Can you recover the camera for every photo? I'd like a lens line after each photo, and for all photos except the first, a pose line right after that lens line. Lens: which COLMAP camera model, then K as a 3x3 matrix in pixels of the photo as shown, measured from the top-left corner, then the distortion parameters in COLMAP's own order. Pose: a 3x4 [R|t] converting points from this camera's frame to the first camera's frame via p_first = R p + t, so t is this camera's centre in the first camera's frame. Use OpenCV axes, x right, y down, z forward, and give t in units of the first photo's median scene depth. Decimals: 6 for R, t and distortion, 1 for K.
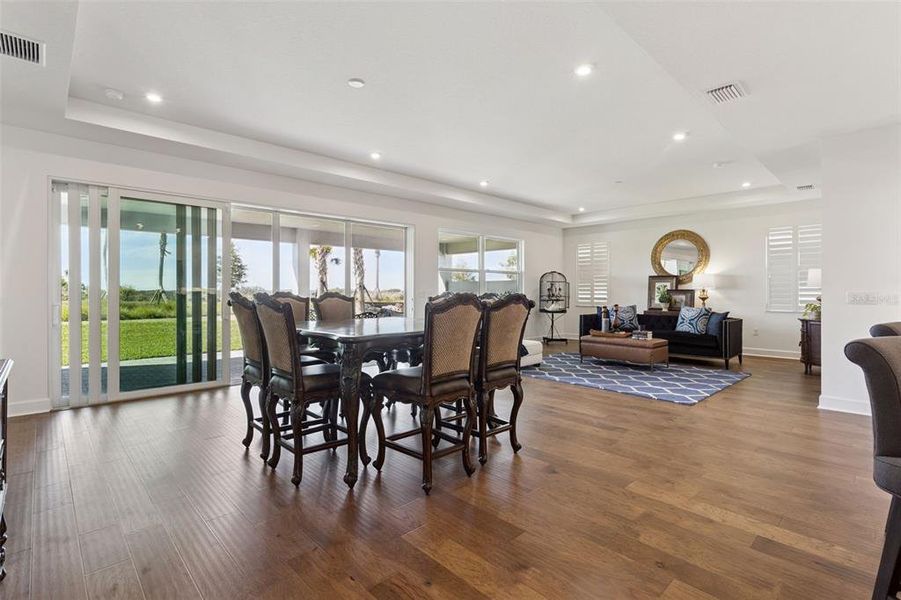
lens RADIAL K [[435.3, 0, 446.9], [0, 435.3, 290.4], [0, 0, 1]] dist [-0.004627, 0.003161]
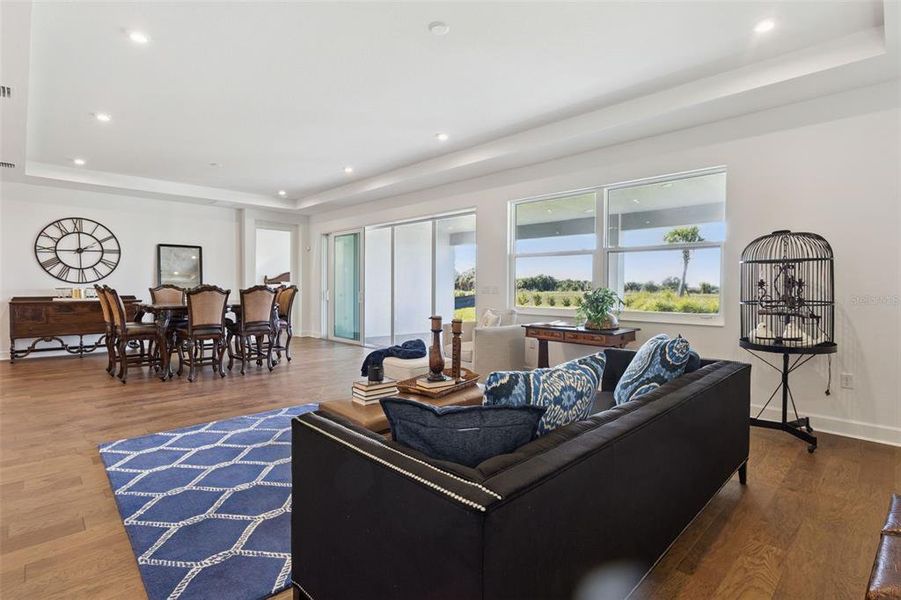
lens RADIAL K [[435.3, 0, 447.3], [0, 435.3, 294.1], [0, 0, 1]] dist [-0.004627, 0.003161]
pose [[0.007425, 0.018646, -0.999799, 0.653040], [-0.007590, 0.999798, 0.018590, 0.001593], [0.999944, 0.007451, 0.007565, 0.807645]]
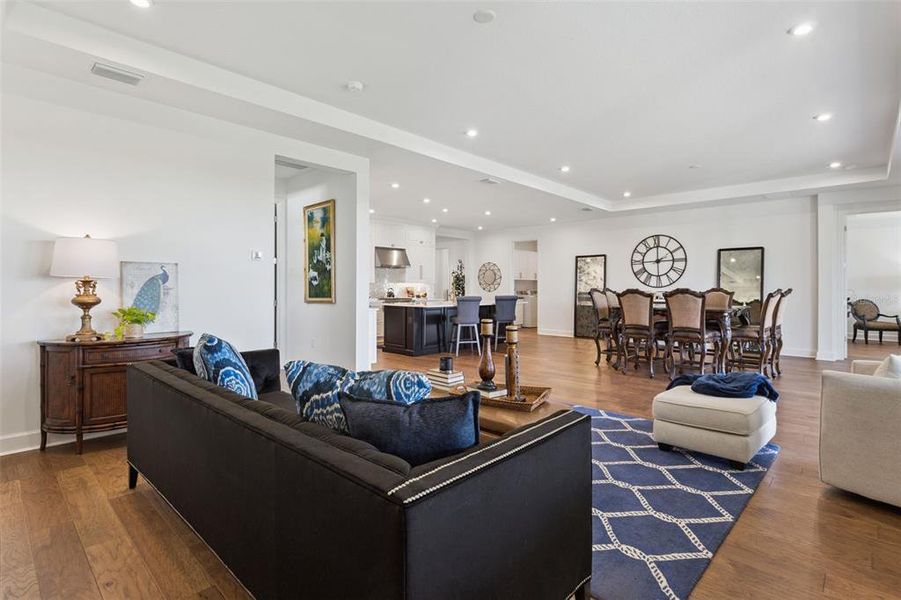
lens RADIAL K [[435.3, 0, 455.7], [0, 435.3, 284.5], [0, 0, 1]] dist [-0.004627, 0.003161]
pose [[-0.998165, -0.005008, -0.060340, 0.357466], [-0.004798, 0.999982, -0.003617, 0.000820], [0.060357, -0.003321, -0.998171, 1.112203]]
